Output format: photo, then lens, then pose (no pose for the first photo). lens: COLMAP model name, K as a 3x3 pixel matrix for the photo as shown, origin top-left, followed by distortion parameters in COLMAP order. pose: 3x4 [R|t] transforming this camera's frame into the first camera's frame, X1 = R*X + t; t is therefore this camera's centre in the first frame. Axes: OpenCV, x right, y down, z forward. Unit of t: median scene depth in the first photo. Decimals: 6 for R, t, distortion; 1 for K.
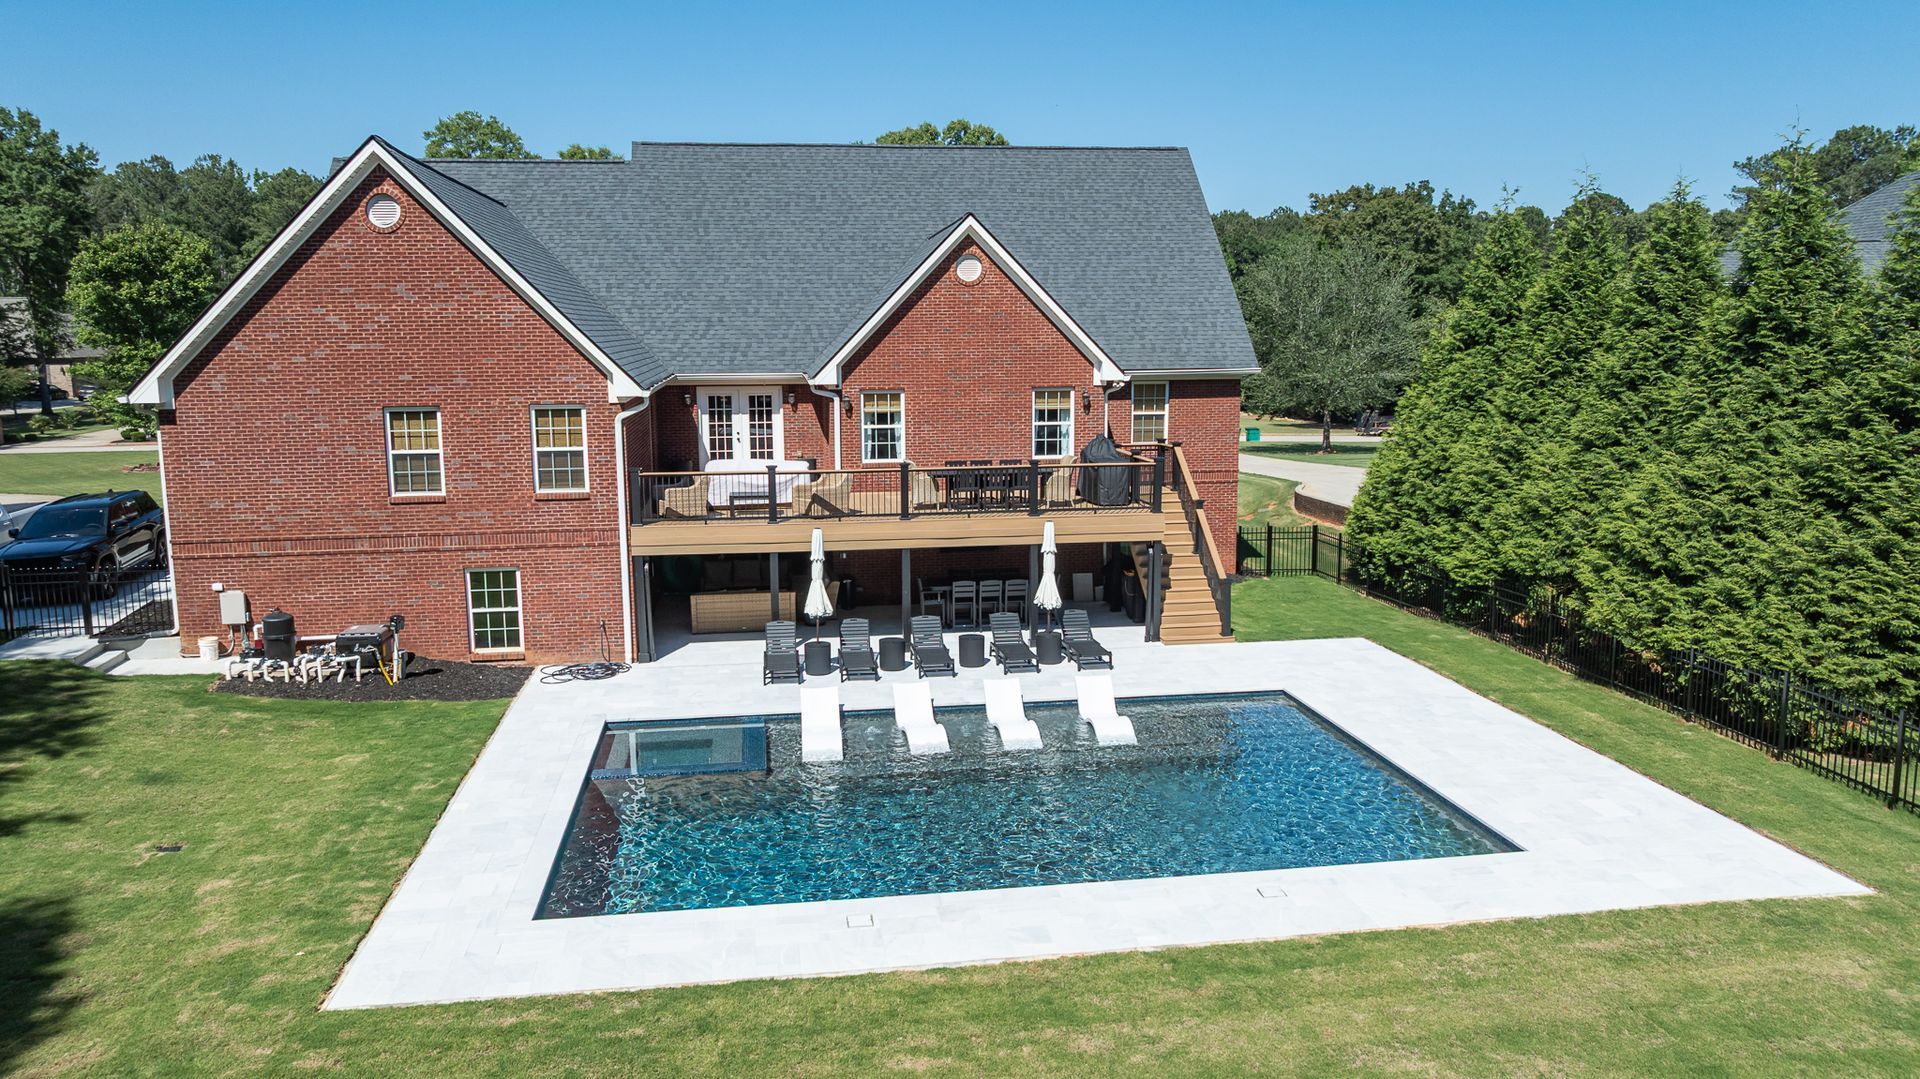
lens RADIAL K [[1348.9, 0, 961.1], [0, 1348.9, 545.8], [0, 0, 1]] dist [-0.018748, -0.004046]
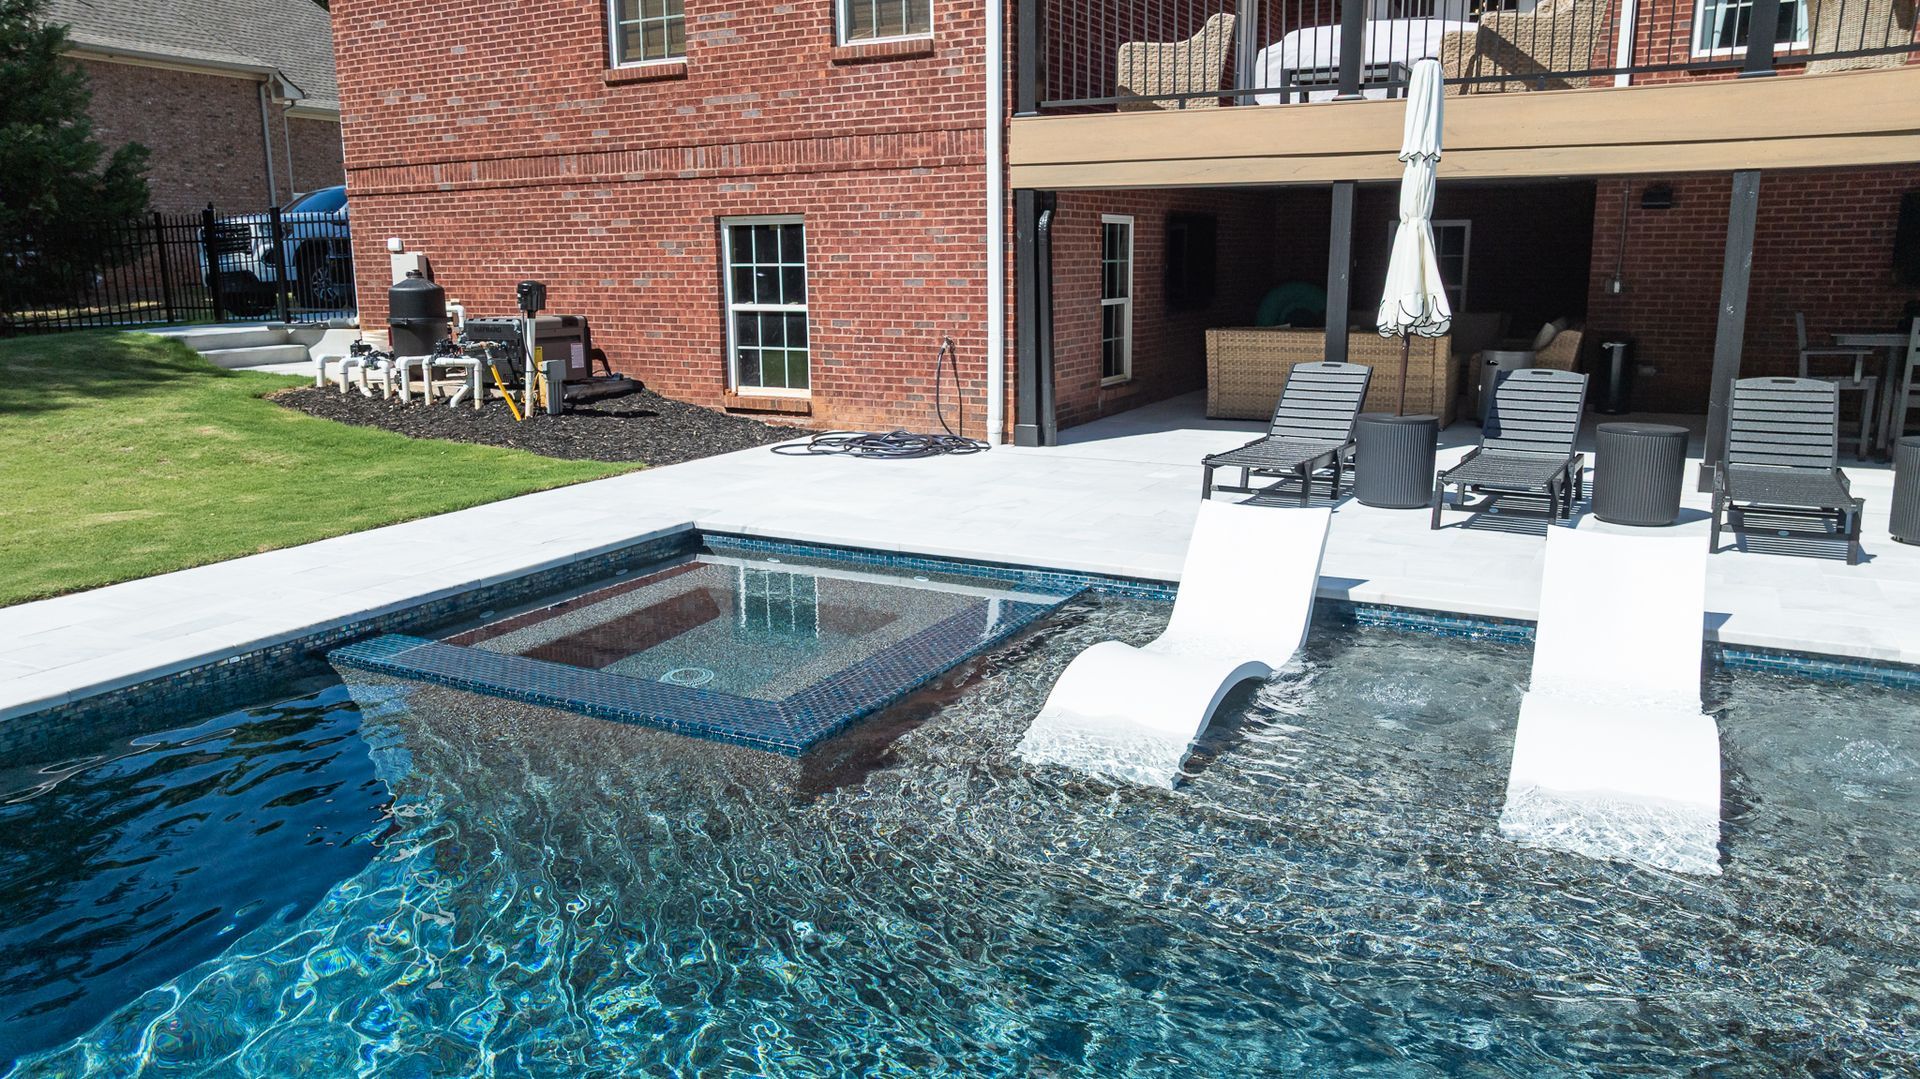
lens RADIAL K [[1354.2, 0, 961.2], [0, 1354.2, 542.9], [0, 0, 1]] dist [-0.025340, 0.011380]
pose [[0.797949, 0.126066, -0.589394, 0.010301], [-0.090739, 0.991863, 0.089303, 0.082879], [0.595855, -0.017779, 0.802895, 0.649794]]
